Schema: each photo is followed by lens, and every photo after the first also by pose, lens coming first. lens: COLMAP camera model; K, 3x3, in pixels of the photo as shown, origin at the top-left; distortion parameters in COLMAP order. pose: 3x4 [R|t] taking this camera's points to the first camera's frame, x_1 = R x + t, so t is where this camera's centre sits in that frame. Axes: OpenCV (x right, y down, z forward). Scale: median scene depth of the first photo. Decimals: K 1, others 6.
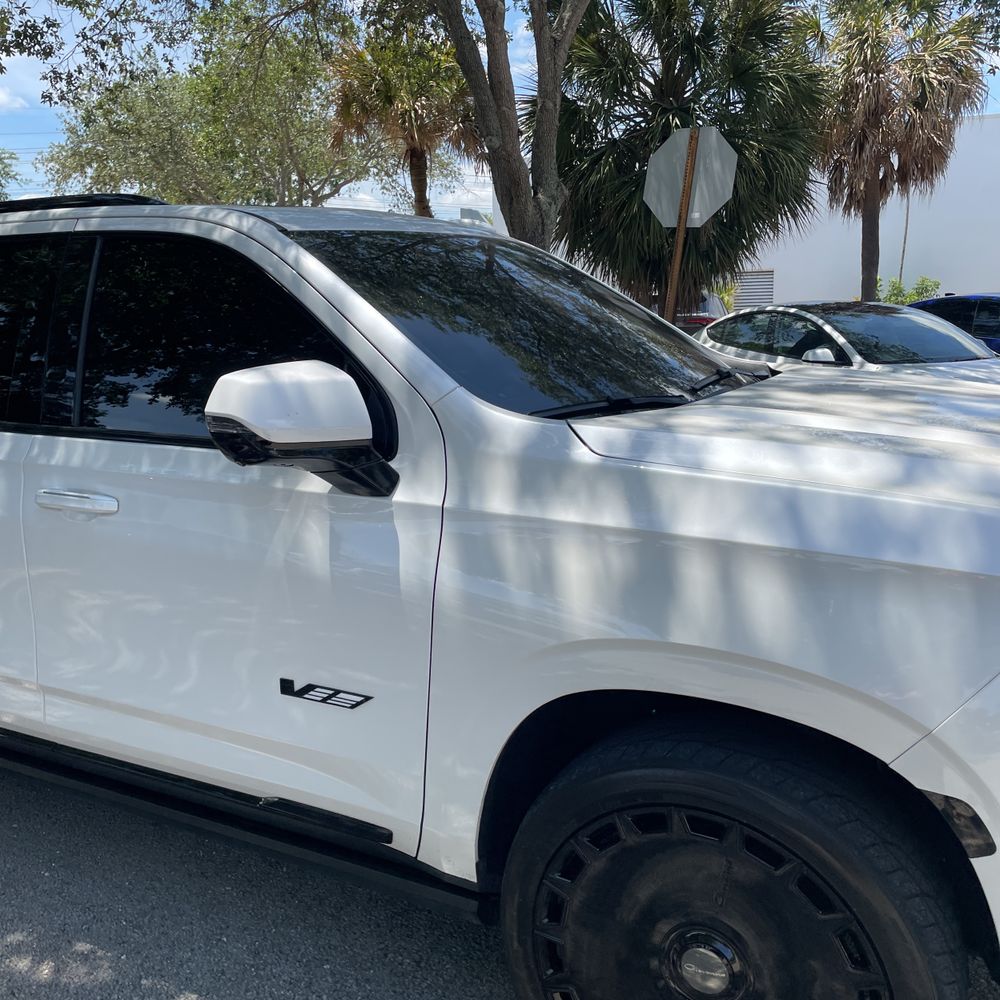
lens RADIAL K [[1011.3, 0, 499.7], [0, 1011.3, 479.3], [0, 0, 1]] dist [0.085854, -0.118586]
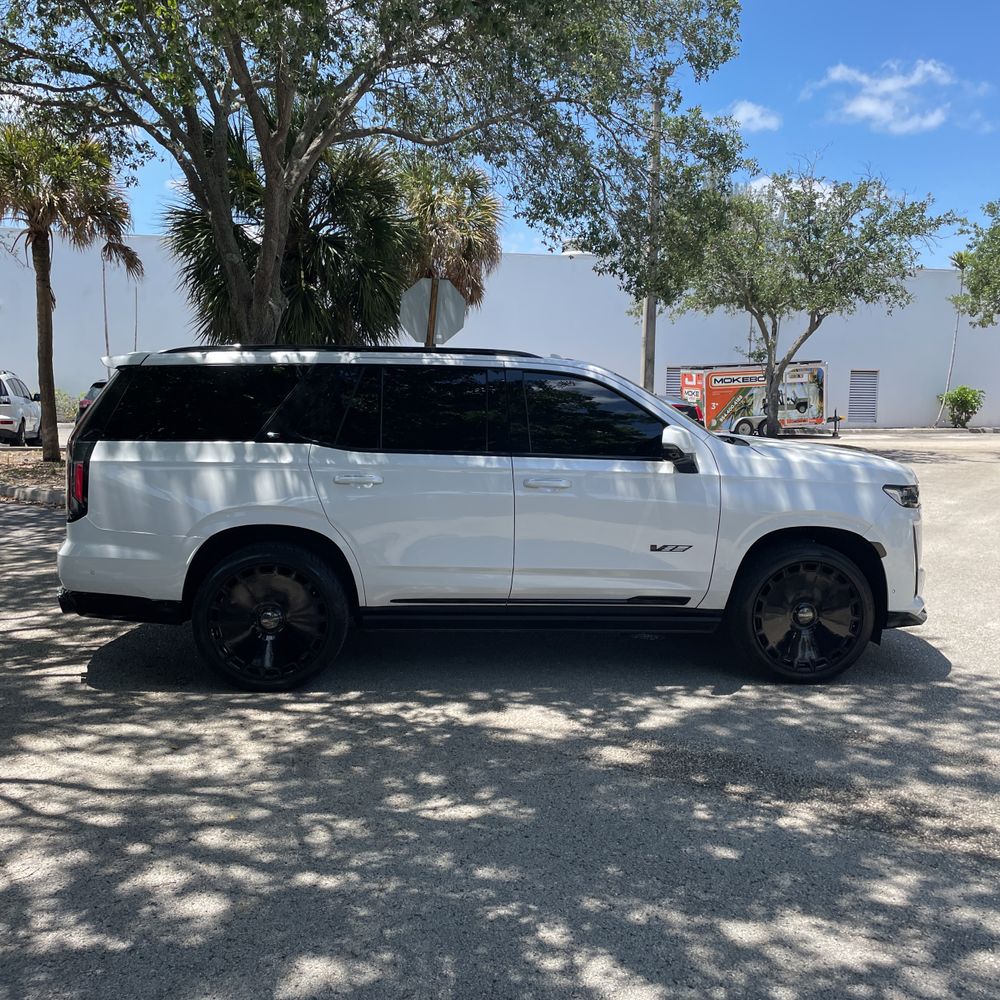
lens RADIAL K [[1011.3, 0, 499.7], [0, 1011.3, 479.3], [0, 0, 1]] dist [0.085854, -0.118586]
pose [[0.821028, -0.011672, 0.570768, -2.037682], [0.054334, 0.996850, -0.057771, 0.157282], [-0.568296, 0.078444, 0.819076, -0.936674]]
